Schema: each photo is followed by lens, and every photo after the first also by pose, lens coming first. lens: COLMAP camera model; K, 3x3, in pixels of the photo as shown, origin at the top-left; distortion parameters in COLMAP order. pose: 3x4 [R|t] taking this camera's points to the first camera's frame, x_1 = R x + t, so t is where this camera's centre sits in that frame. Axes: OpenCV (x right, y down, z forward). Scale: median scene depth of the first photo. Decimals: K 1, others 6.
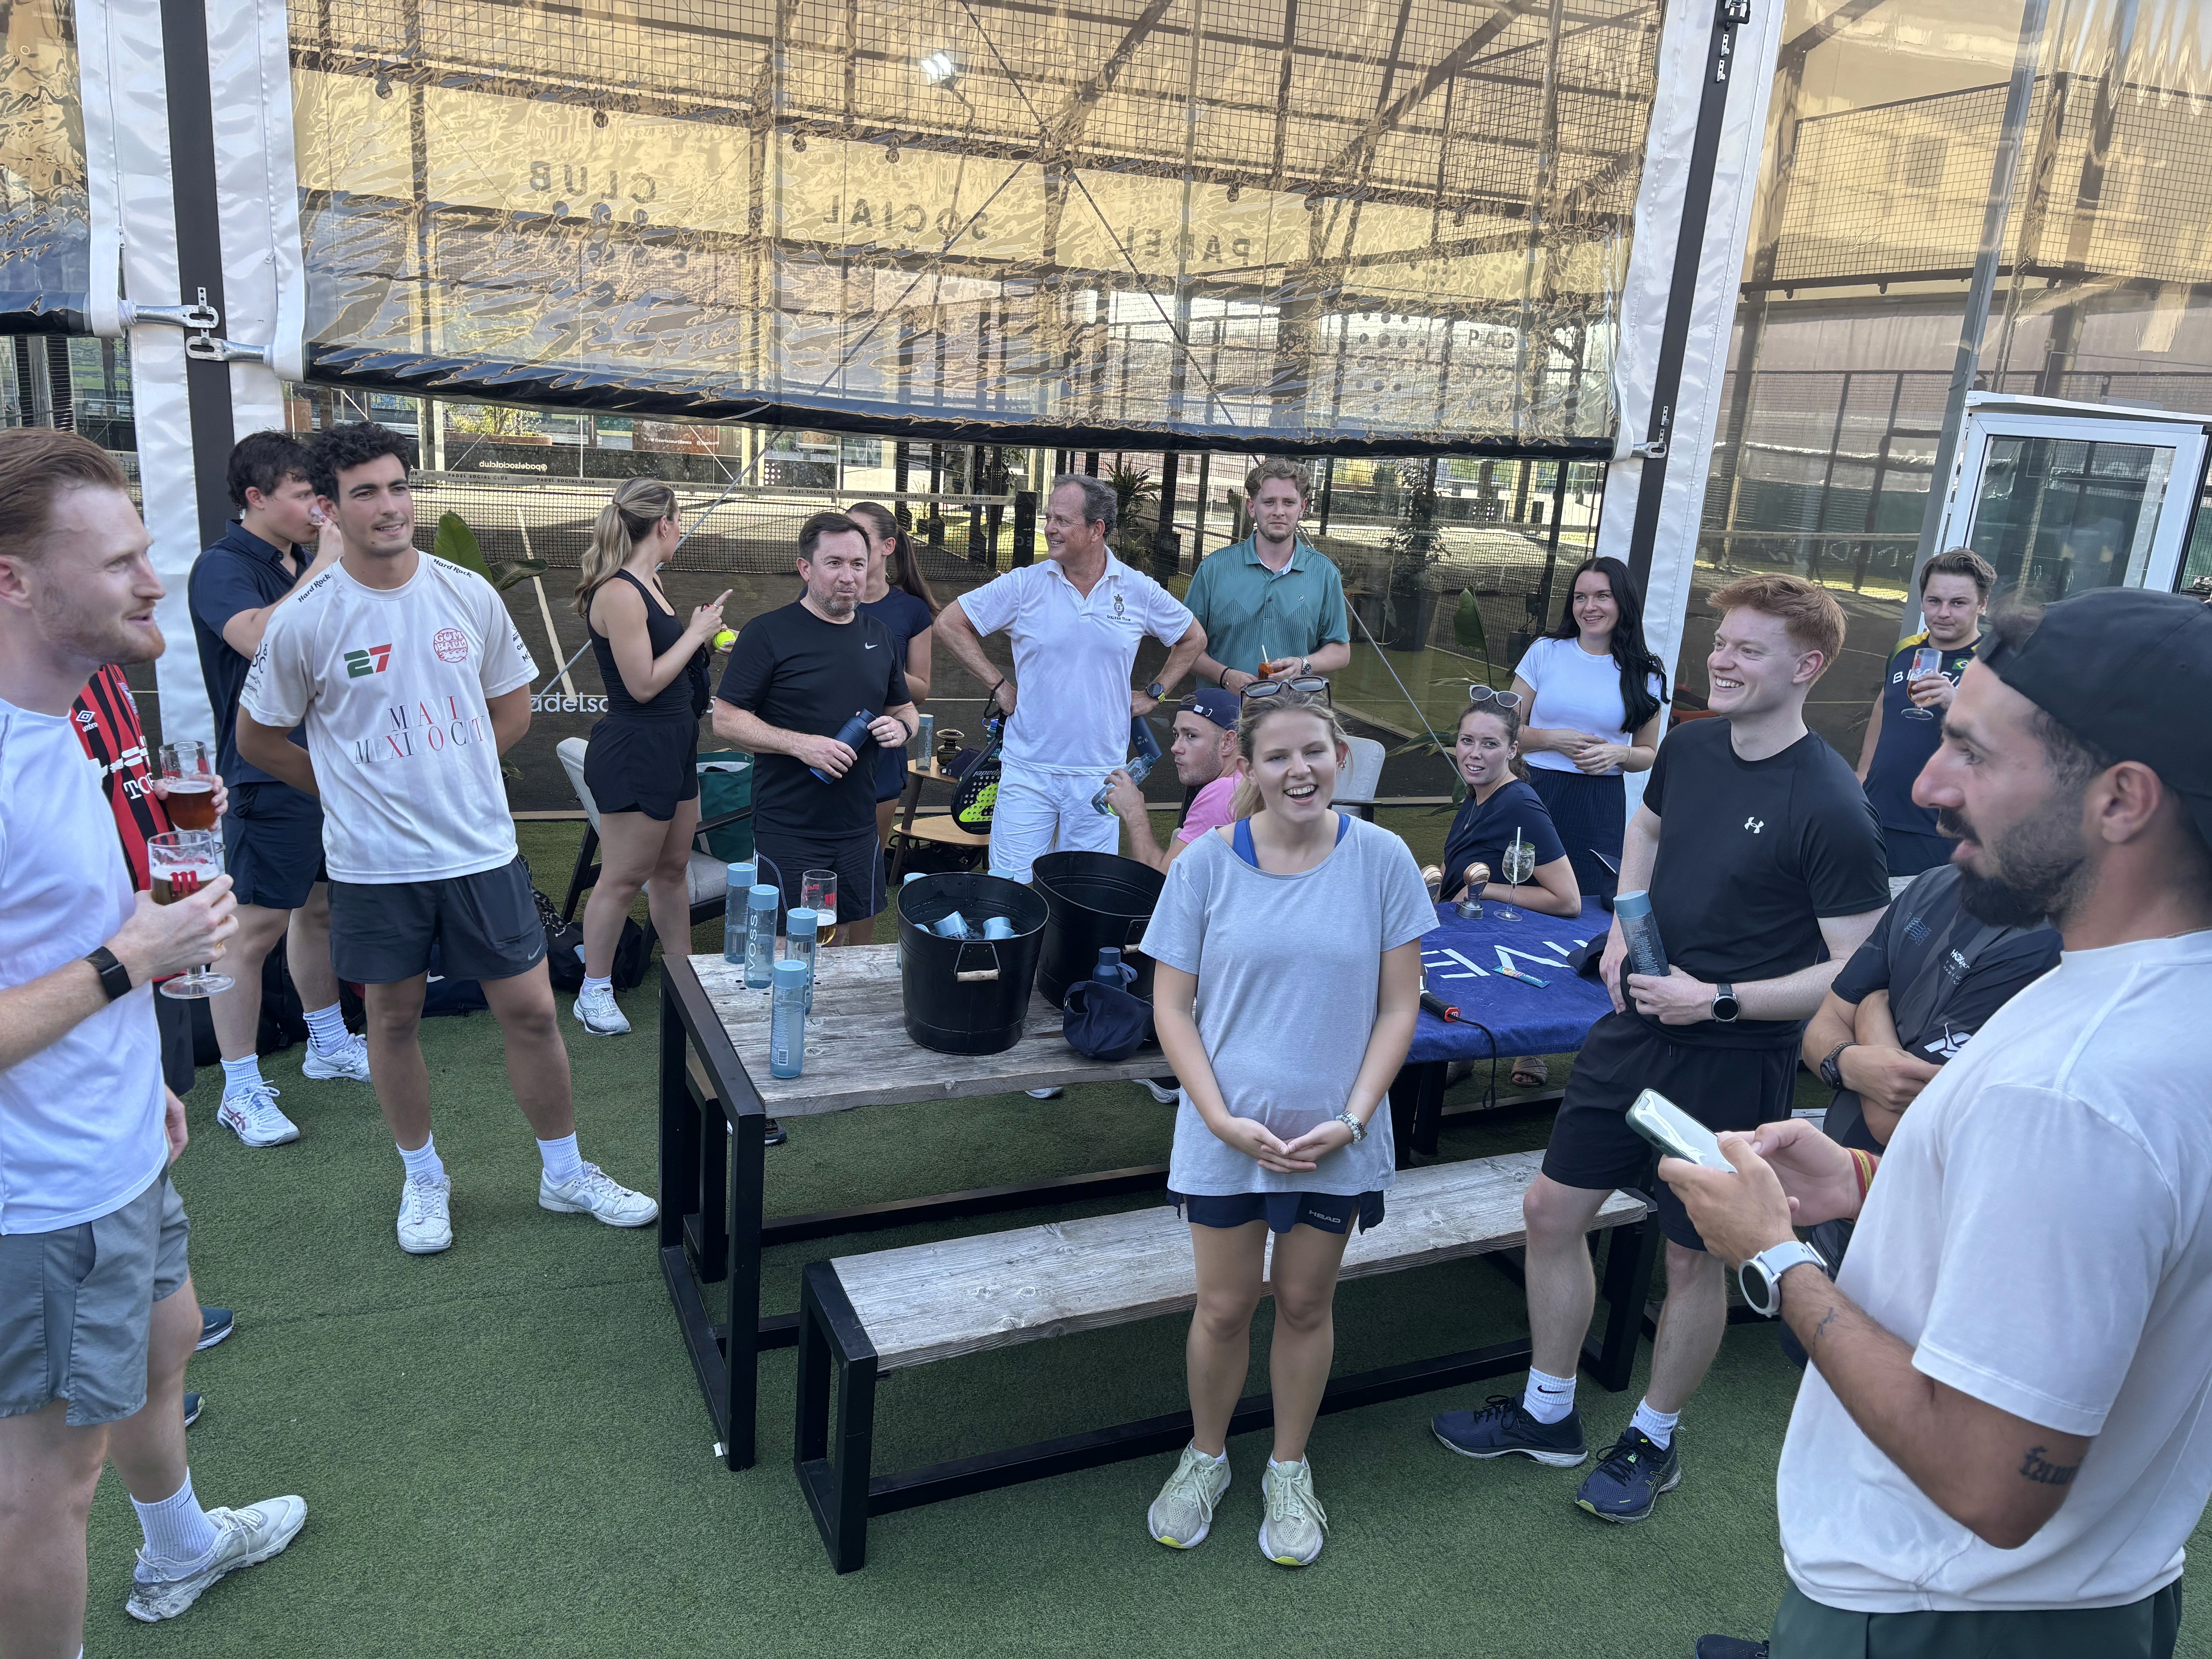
lens RADIAL K [[1702.8, 0, 1101.0], [0, 1702.8, 824.9], [0, 0, 1]] dist [0.015322, -0.006184]
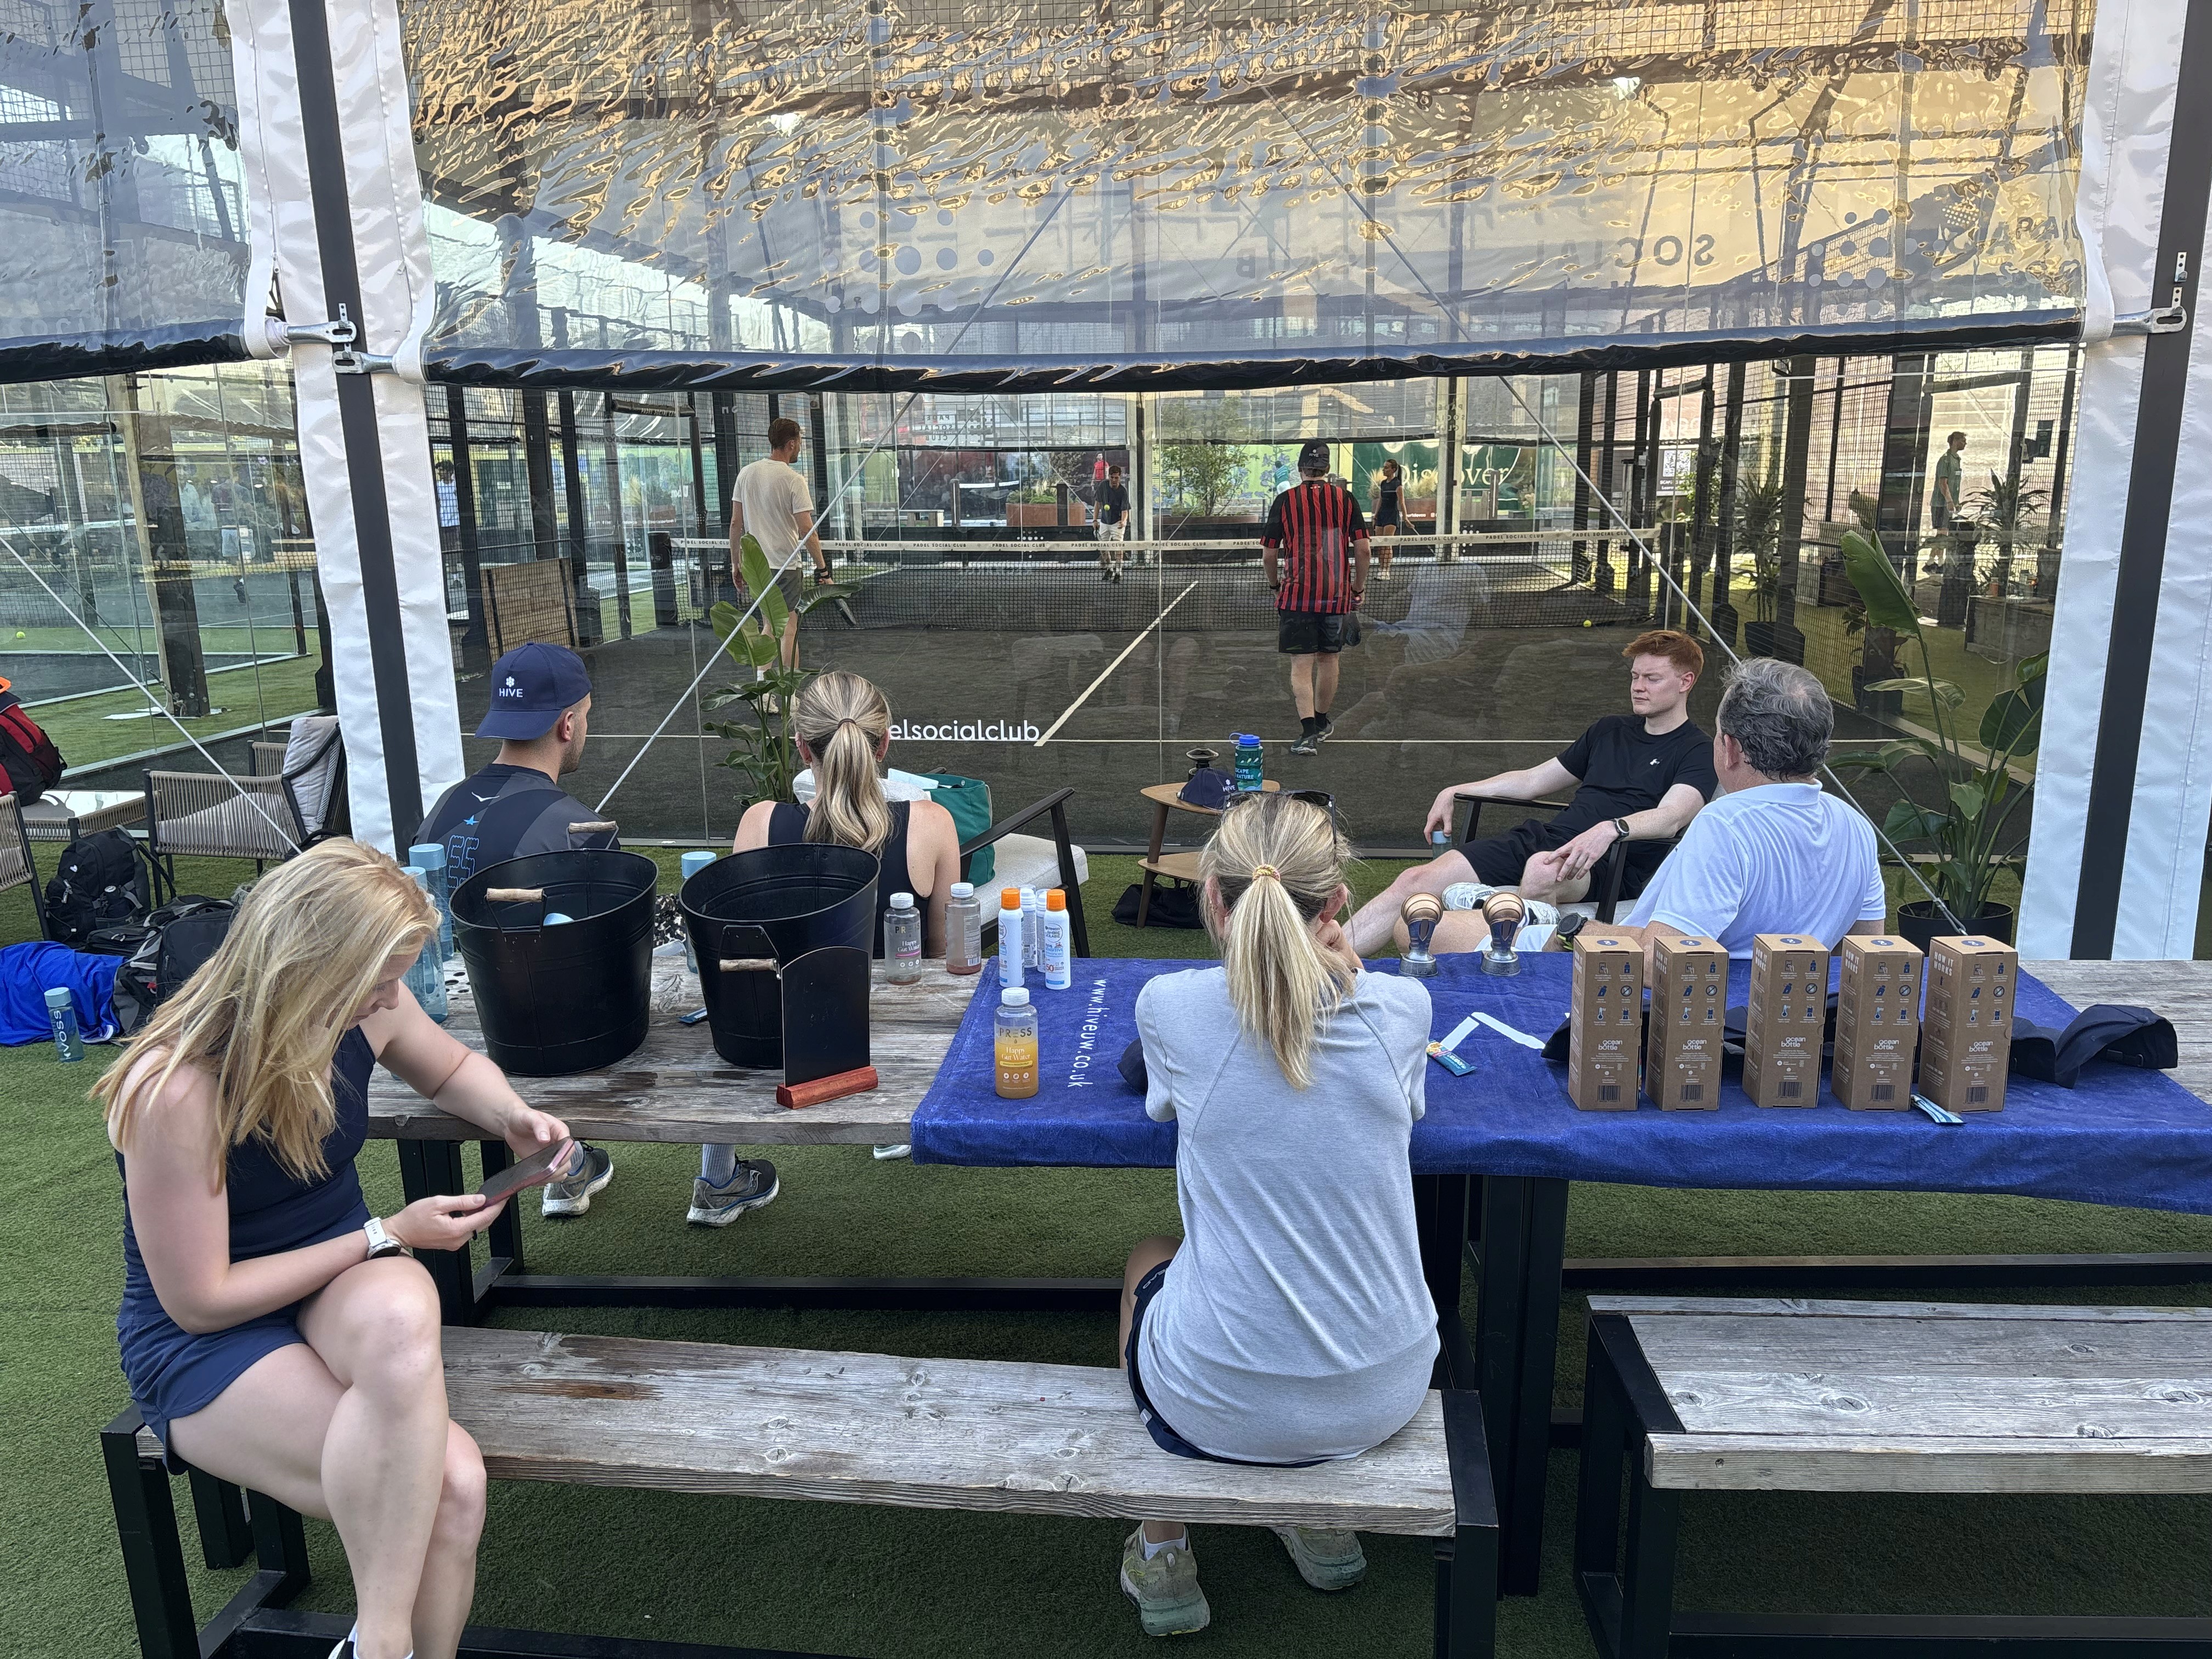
lens RADIAL K [[1702.8, 0, 1091.4], [0, 1702.8, 828.8], [0, 0, 1]] dist [0.015322, -0.006184]
pose [[0.888466, 0.014671, -0.458709, 0.353735], [-0.036399, 0.998593, -0.038563, 0.026385], [0.457498, 0.050959, 0.887749, 0.304200]]
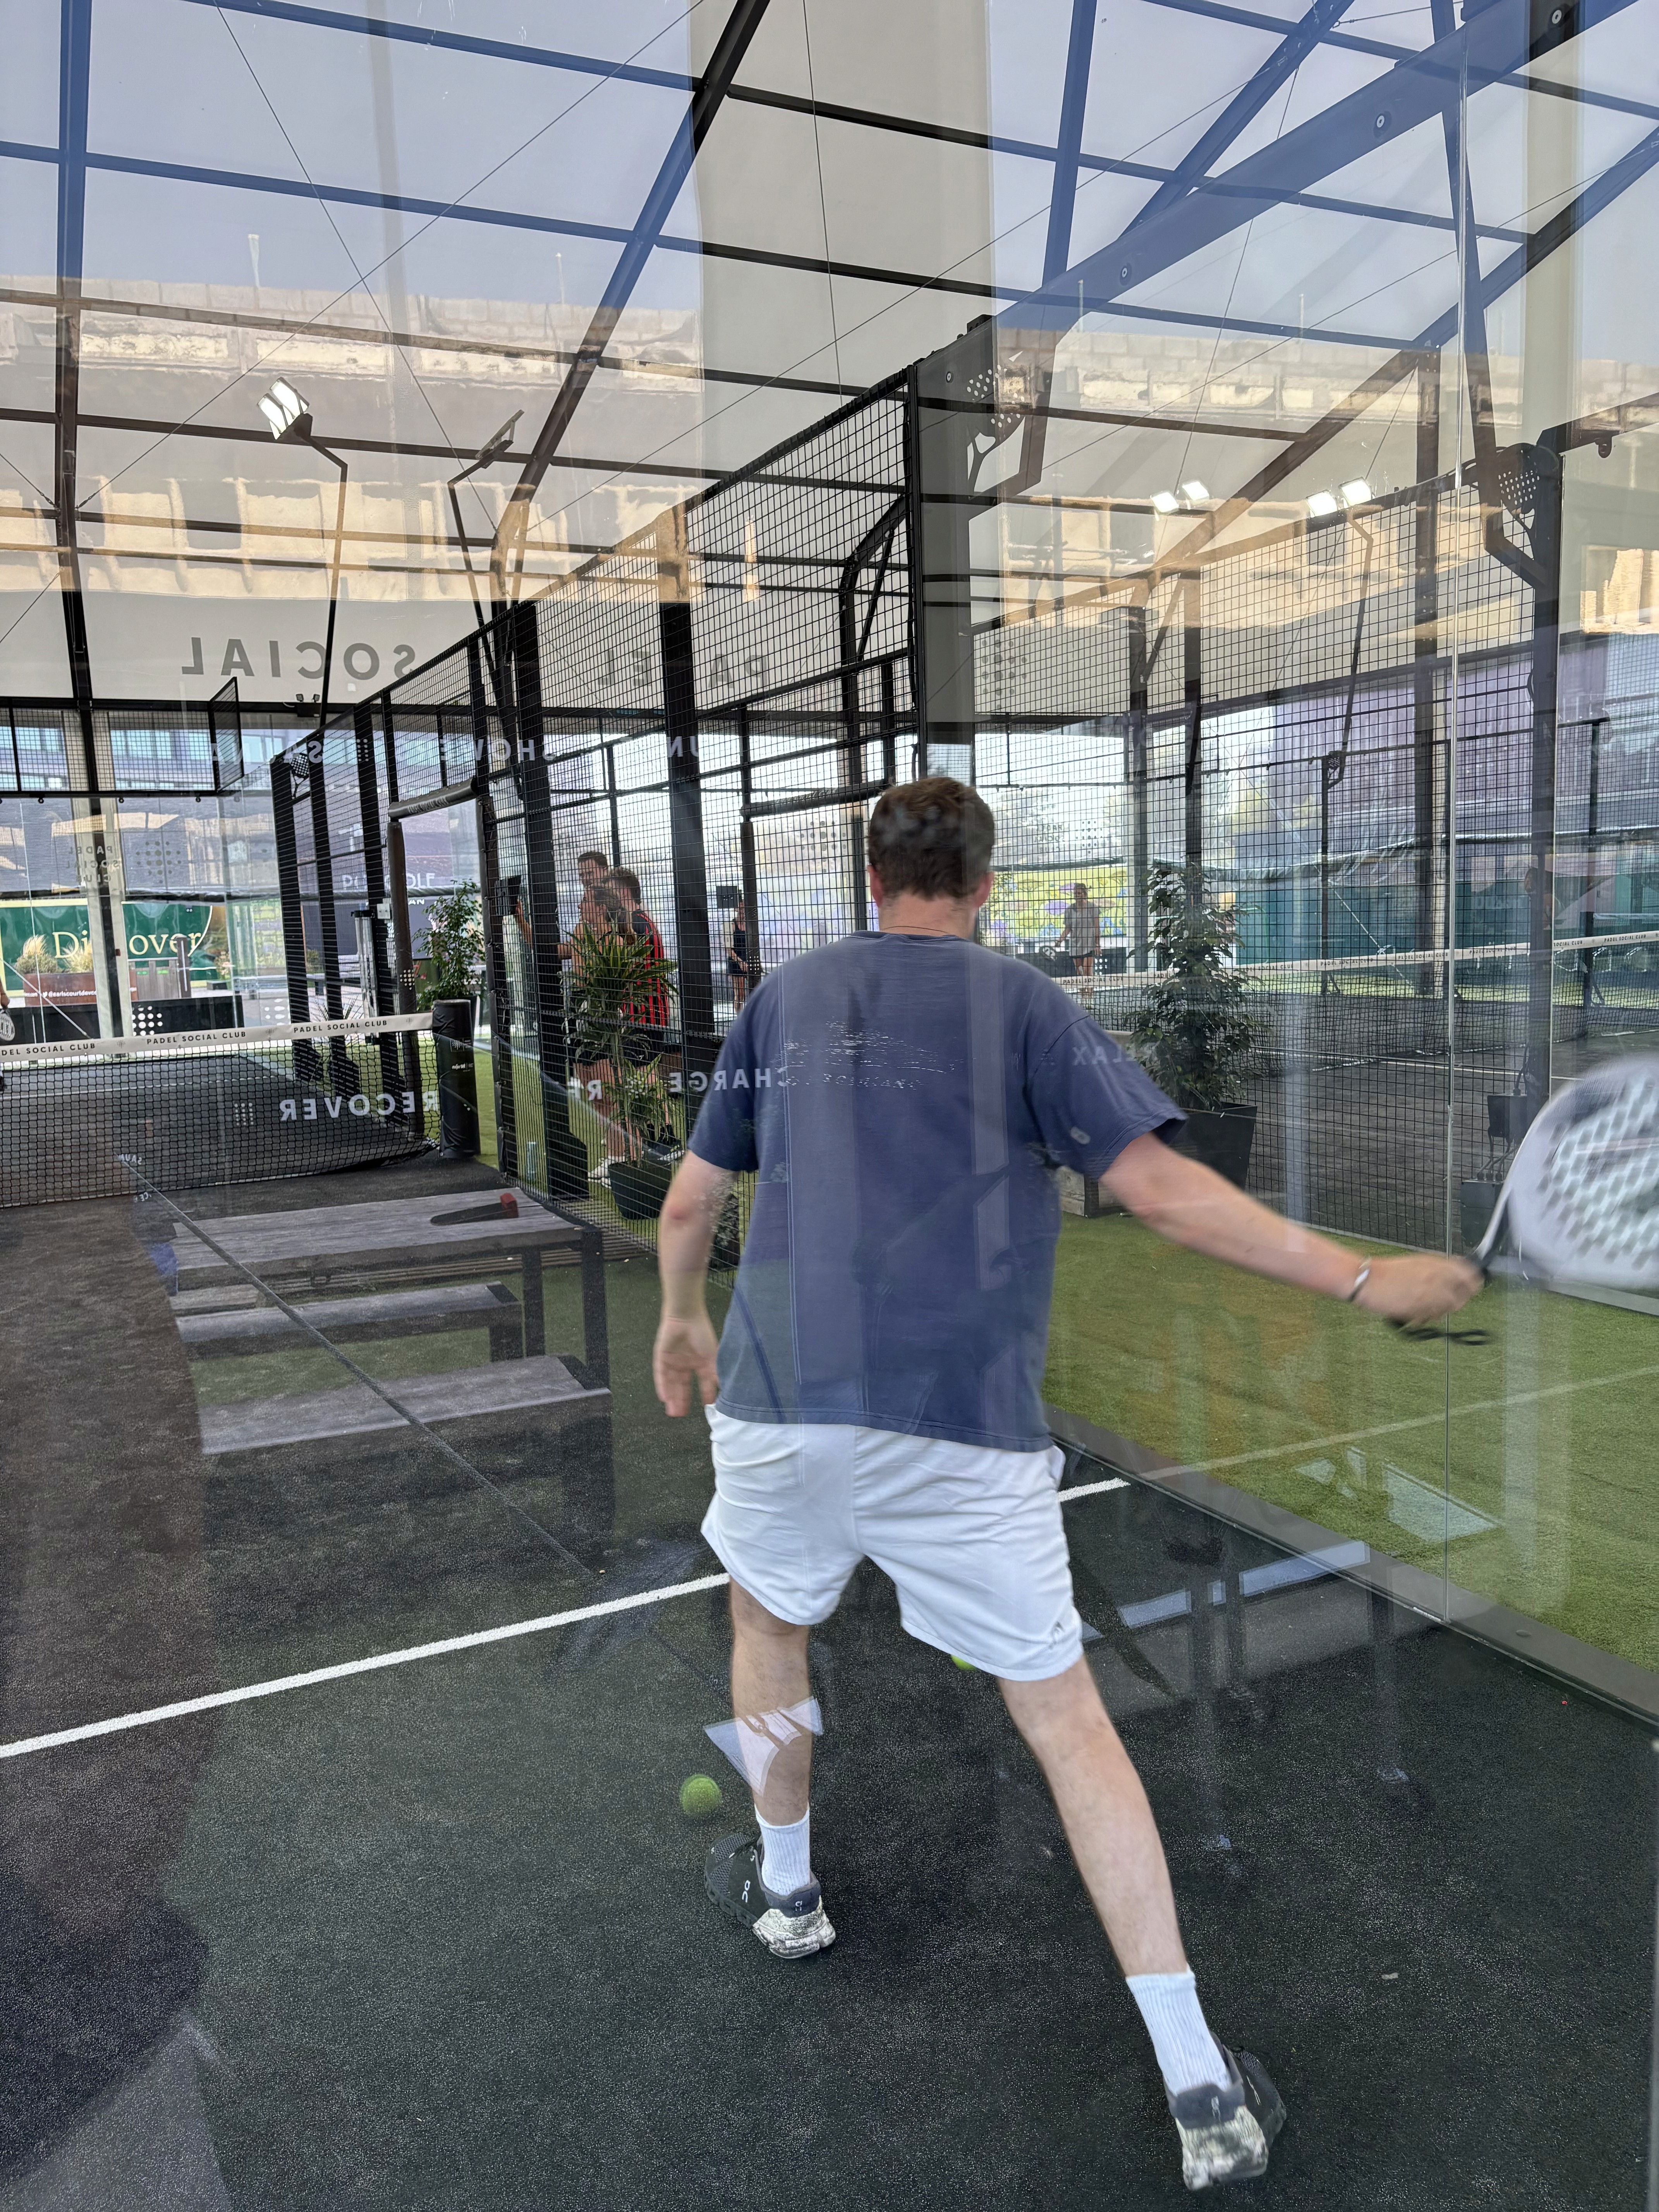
lens RADIAL K [[1702.8, 0, 822.3], [0, 1702.8, 1113.8], [0, 0, 1]] dist [0.015322, -0.006184]
pose [[0.988046, -0.120174, 0.096560, 0.061977], [0.130796, 0.985008, -0.112475, -0.304701], [-0.081596, 0.123761, 0.988952, 1.624610]]
